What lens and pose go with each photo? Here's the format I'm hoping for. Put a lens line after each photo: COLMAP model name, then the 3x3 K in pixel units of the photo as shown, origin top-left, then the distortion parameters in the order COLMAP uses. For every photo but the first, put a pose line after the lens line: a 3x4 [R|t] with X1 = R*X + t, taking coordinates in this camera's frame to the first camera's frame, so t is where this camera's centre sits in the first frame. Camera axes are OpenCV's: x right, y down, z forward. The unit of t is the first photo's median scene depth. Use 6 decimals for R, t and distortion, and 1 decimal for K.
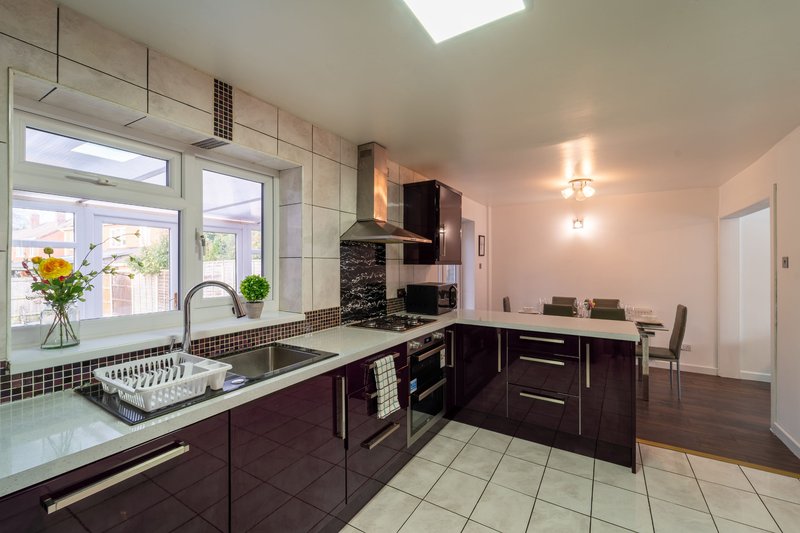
lens RADIAL K [[323.3, 0, 400.0], [0, 323.3, 266.5], [0, 0, 1]] dist [-0.000798, -0.000162]
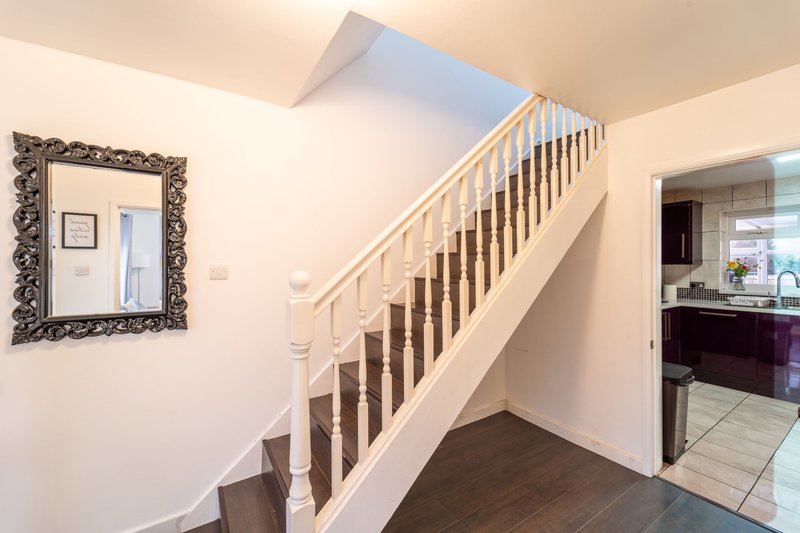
lens RADIAL K [[323.3, 0, 400.0], [0, 323.3, 266.5], [0, 0, 1]] dist [-0.000798, -0.000162]
pose [[-0.416660, 0.008592, -0.909022, 1.644296], [0.001327, 0.999960, 0.008843, -0.005394], [0.909061, 0.002478, -0.416655, -0.351729]]
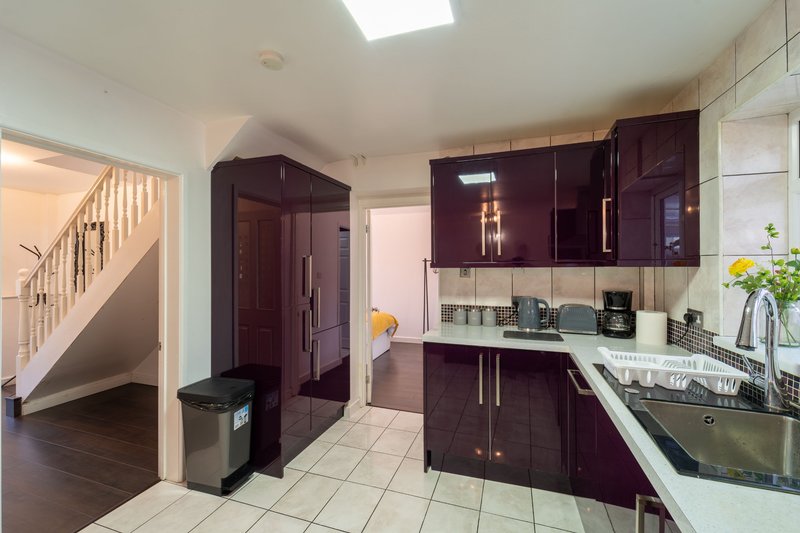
lens RADIAL K [[333.3, 0, 405.1], [0, 333.3, 261.1], [0, 0, 1]] dist [0.000677, 0.000172]
pose [[-0.970604, 0.012623, -0.240351, 0.185119], [0.013253, 0.999912, -0.001005, -0.018065], [0.240317, -0.004161, -0.970686, 0.920994]]
